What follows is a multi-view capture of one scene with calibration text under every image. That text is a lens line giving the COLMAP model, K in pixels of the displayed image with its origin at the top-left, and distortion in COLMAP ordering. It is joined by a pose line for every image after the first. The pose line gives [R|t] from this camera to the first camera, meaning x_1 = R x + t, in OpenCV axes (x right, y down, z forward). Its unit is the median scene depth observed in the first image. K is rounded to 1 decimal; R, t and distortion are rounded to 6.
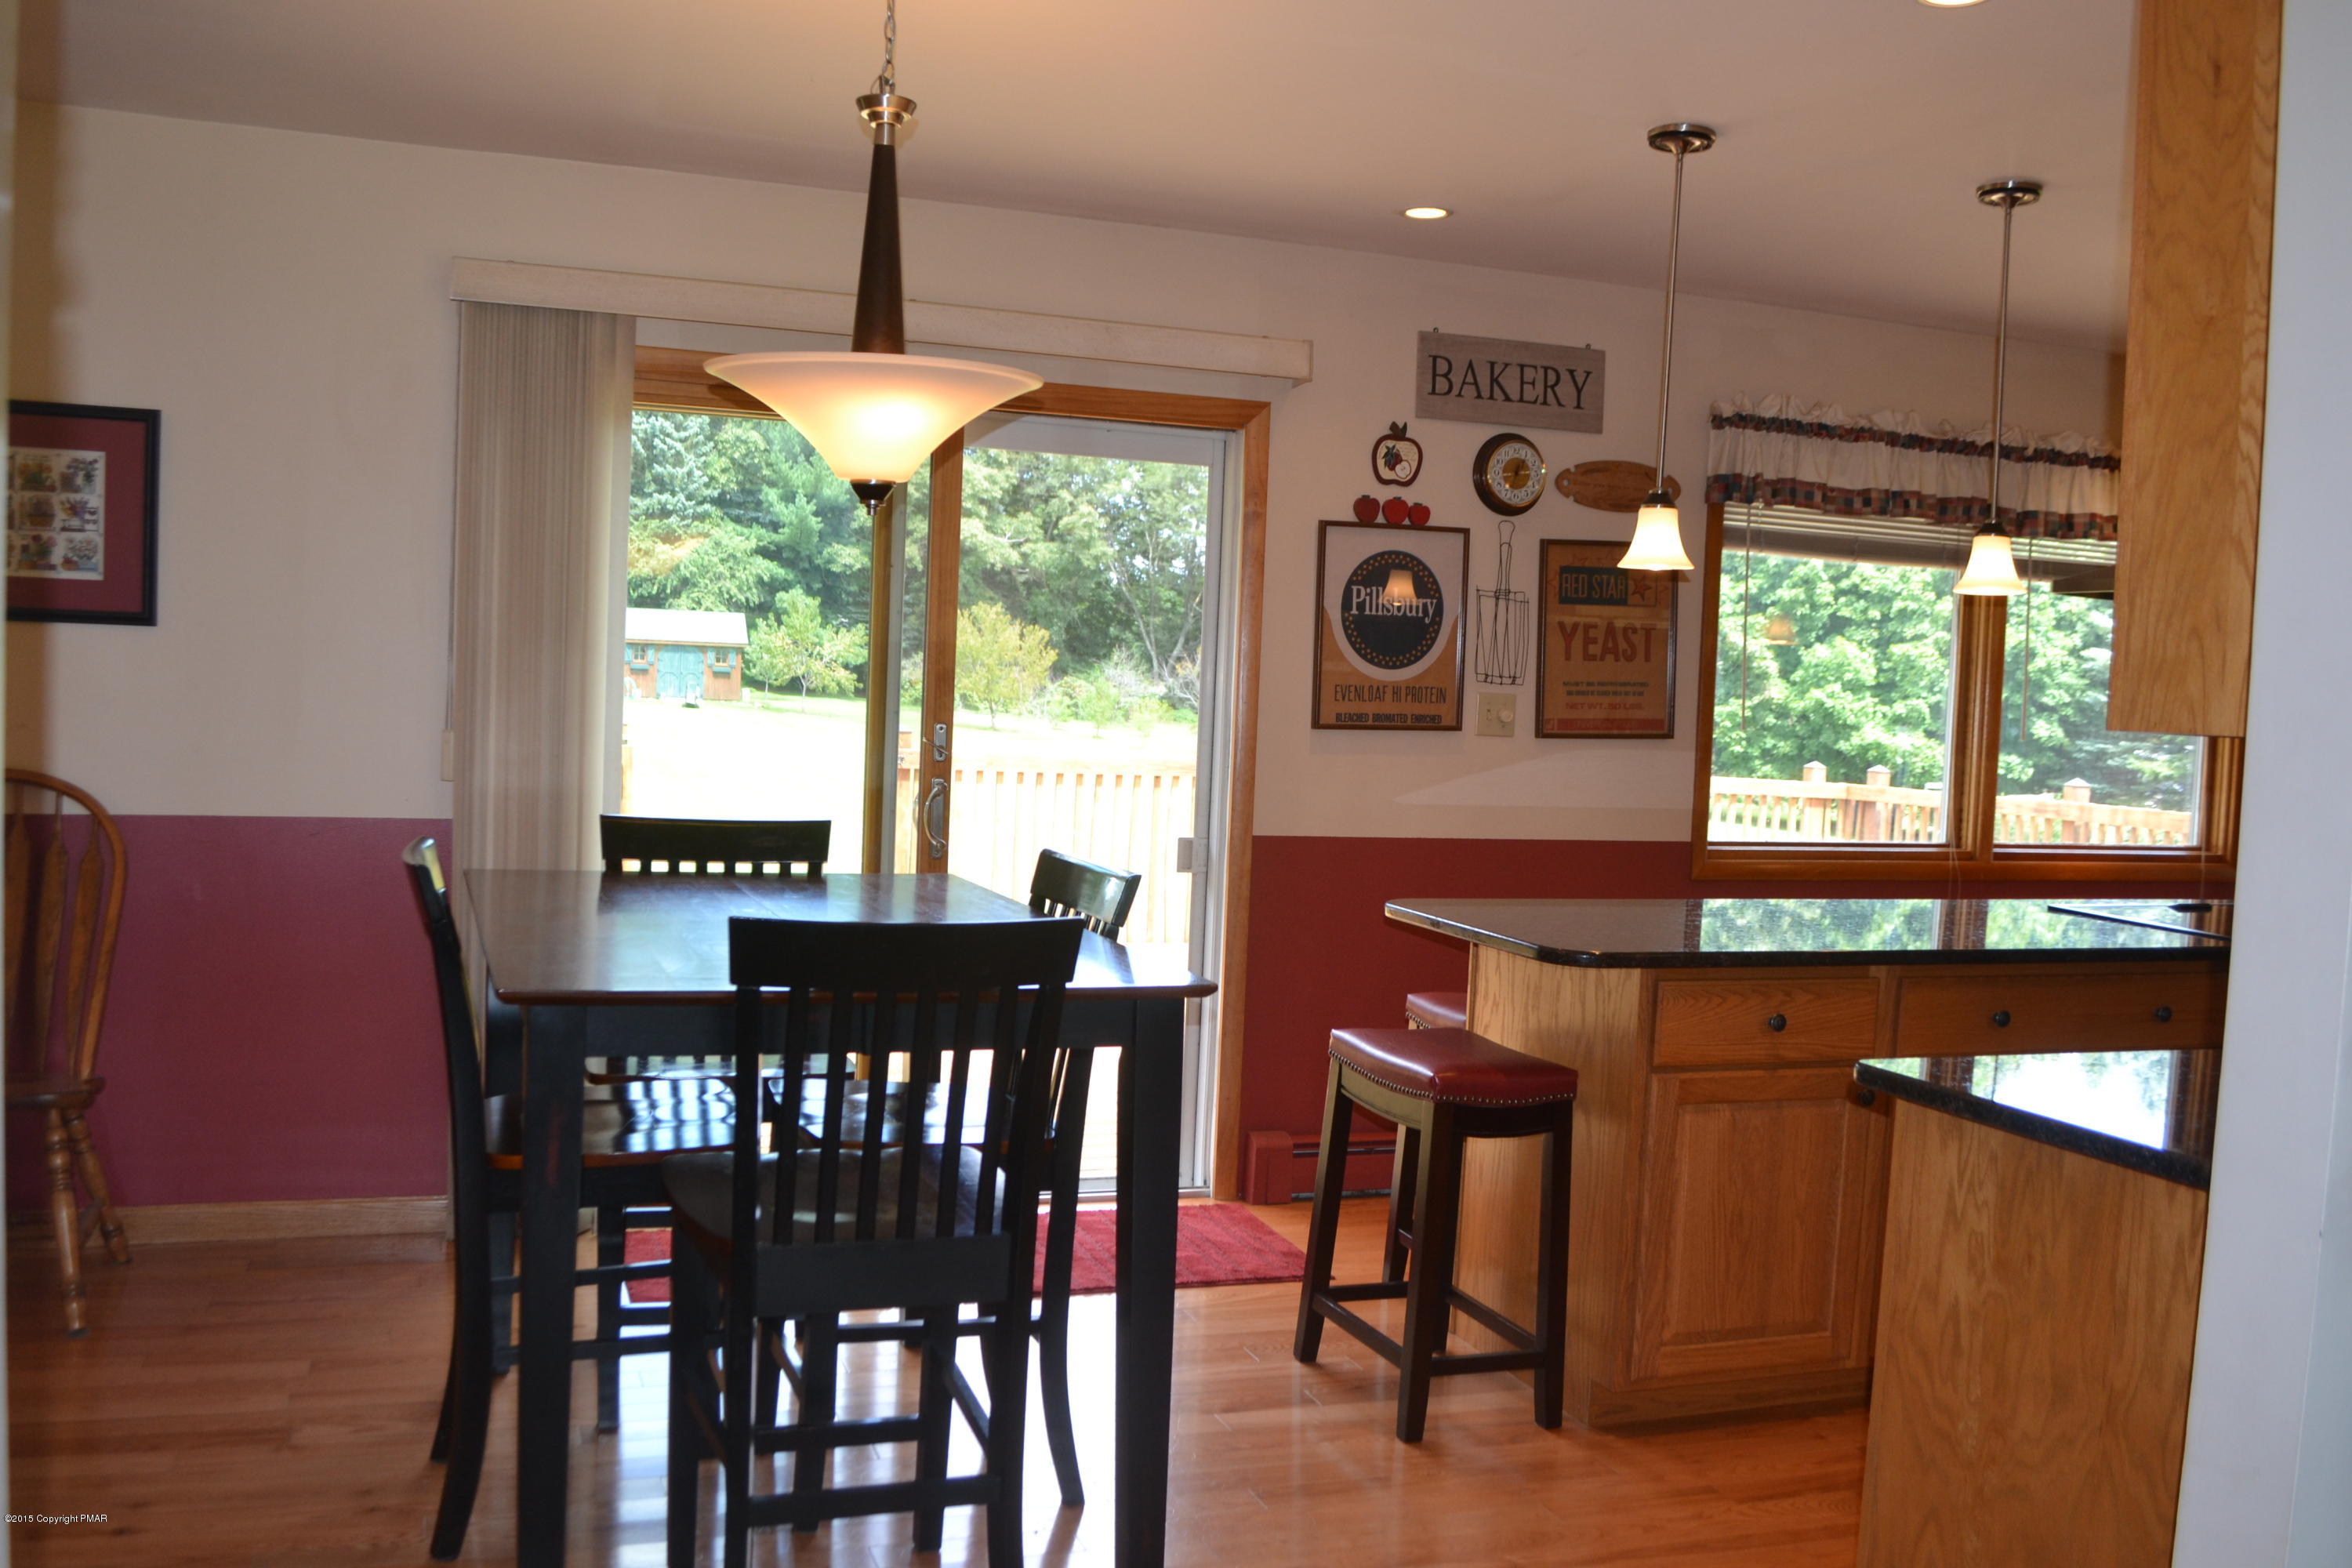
lens RADIAL K [[2046.1, 0, 1172.7], [0, 2046.1, 791.5], [0, 0, 1]] dist [-0.057417, -0.010545]
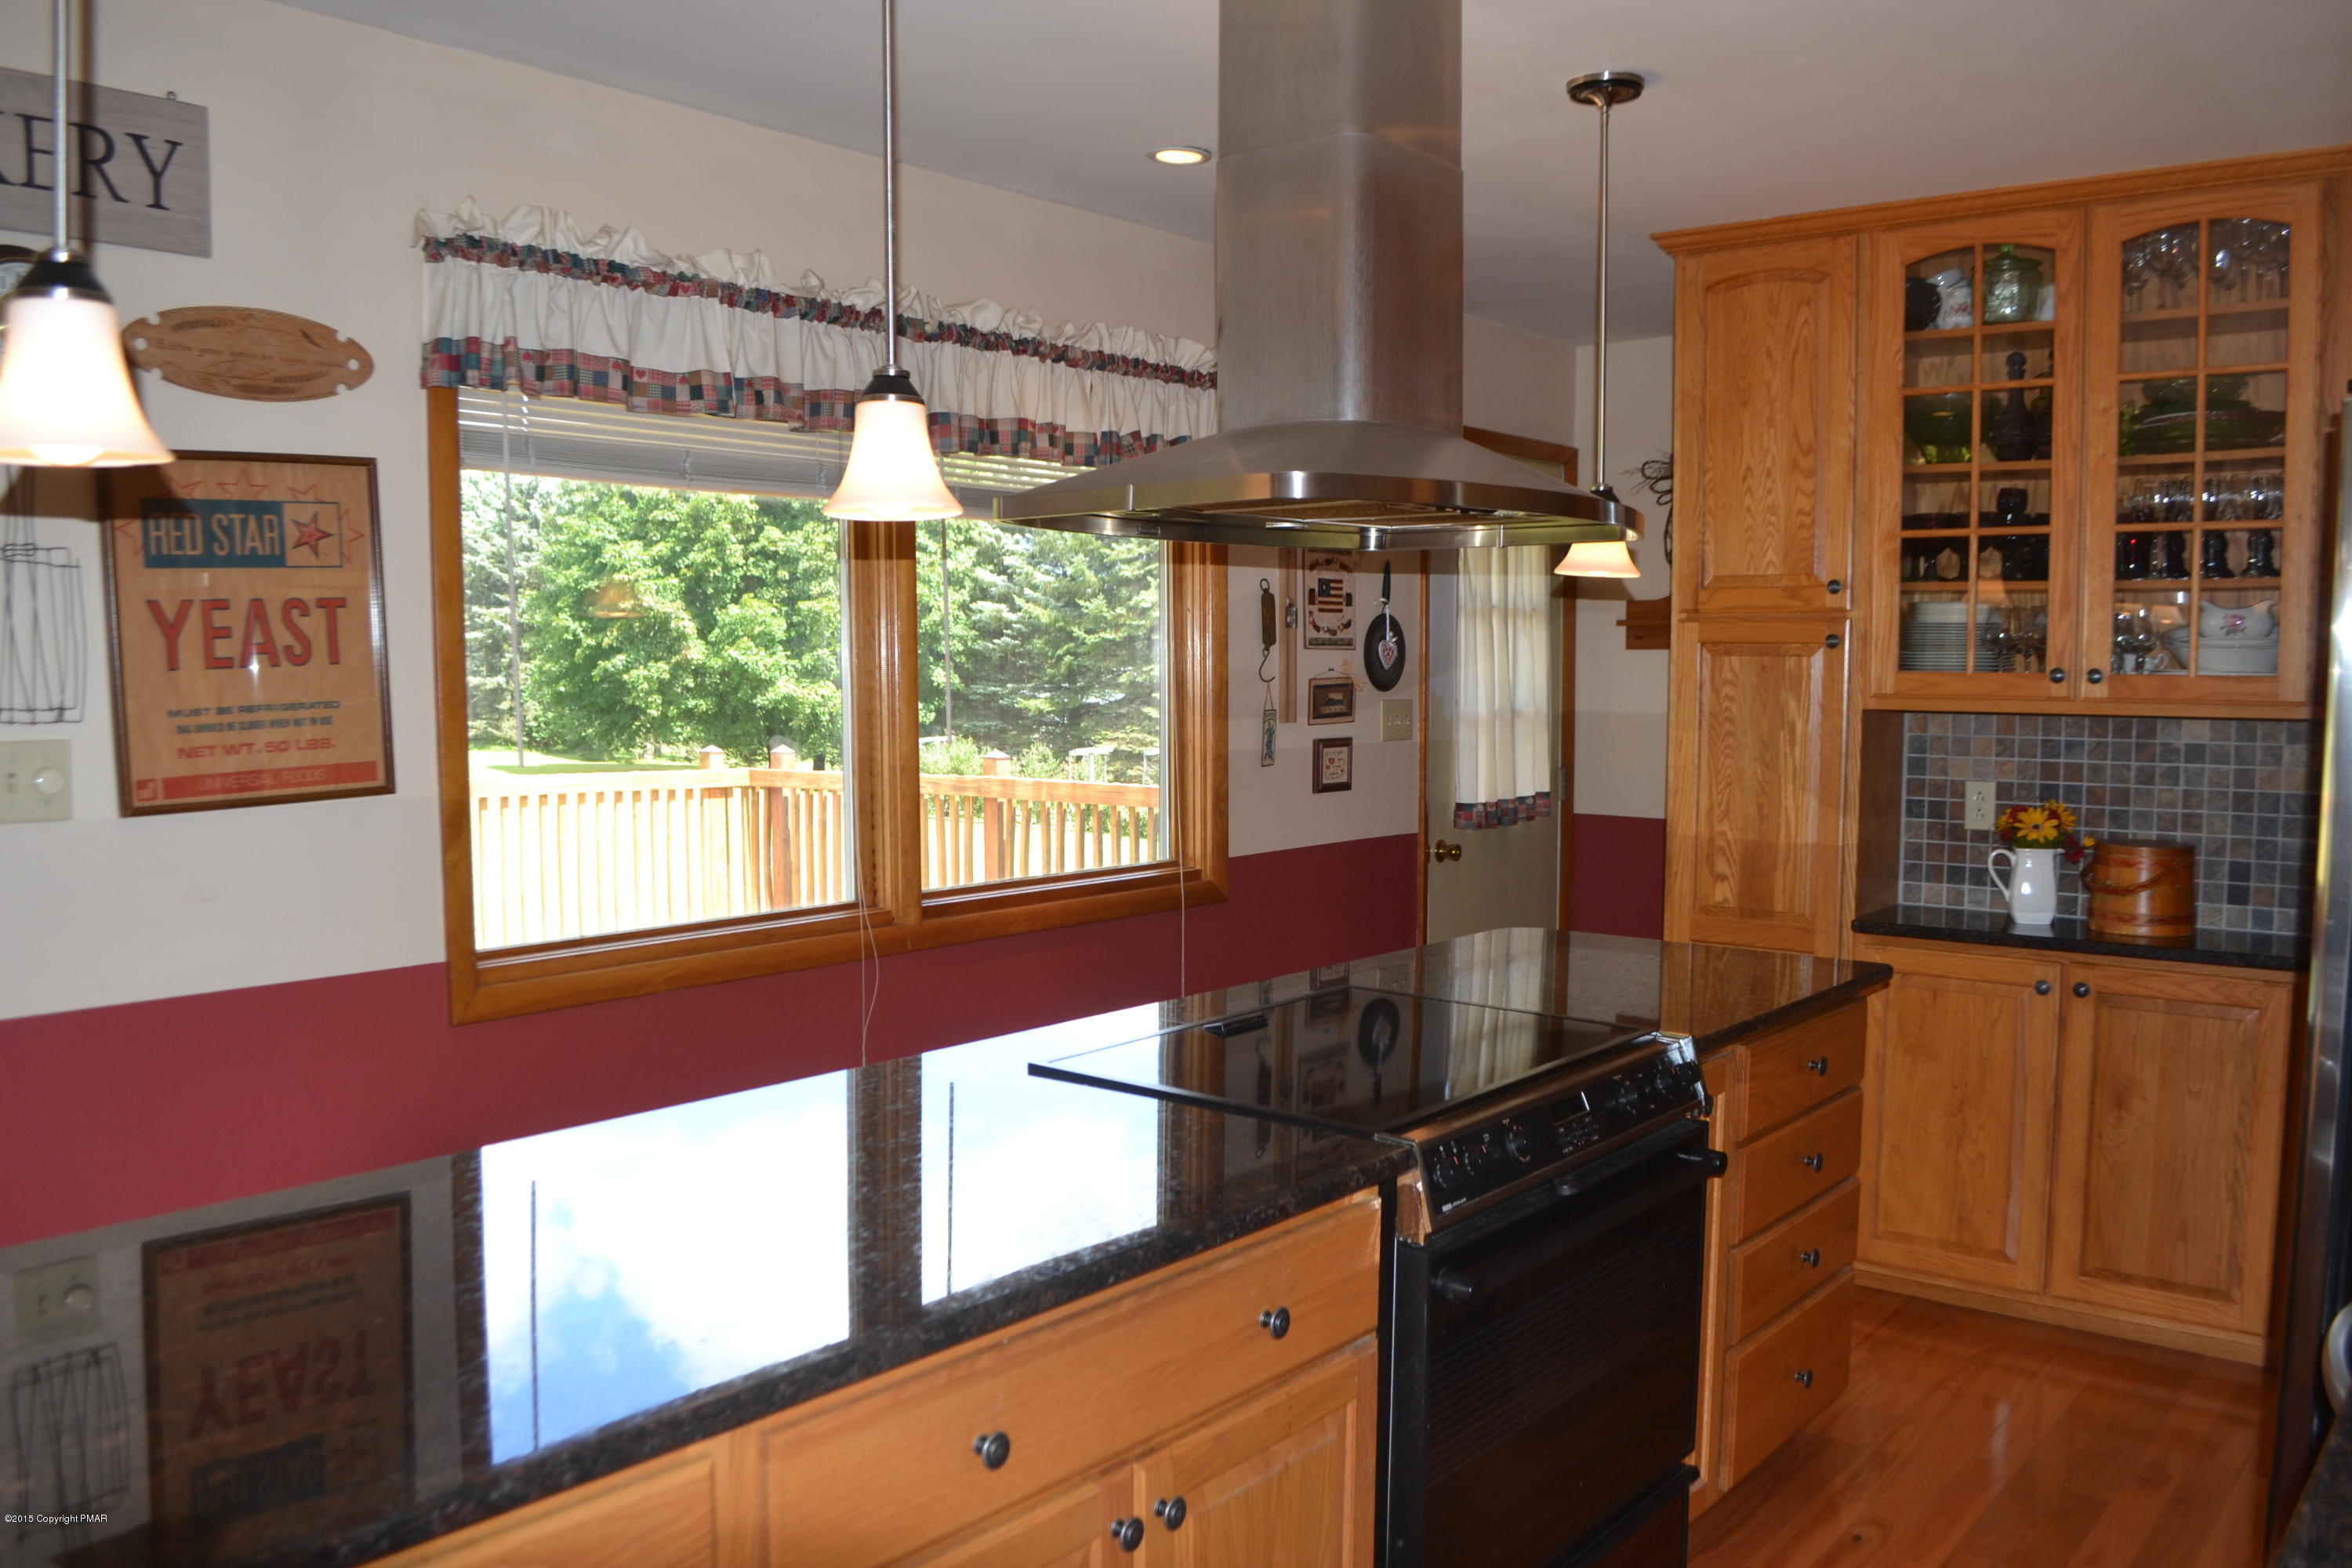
lens RADIAL K [[1863.8, 0, 1174.6], [0, 1863.8, 782.5], [0, 0, 1]] dist [-0.074948, -0.012642]
pose [[0.859587, -0.078579, 0.504912, 0.167089], [0.066709, 0.996906, 0.041580, -0.034890], [-0.506617, -0.002059, 0.862169, 0.420965]]
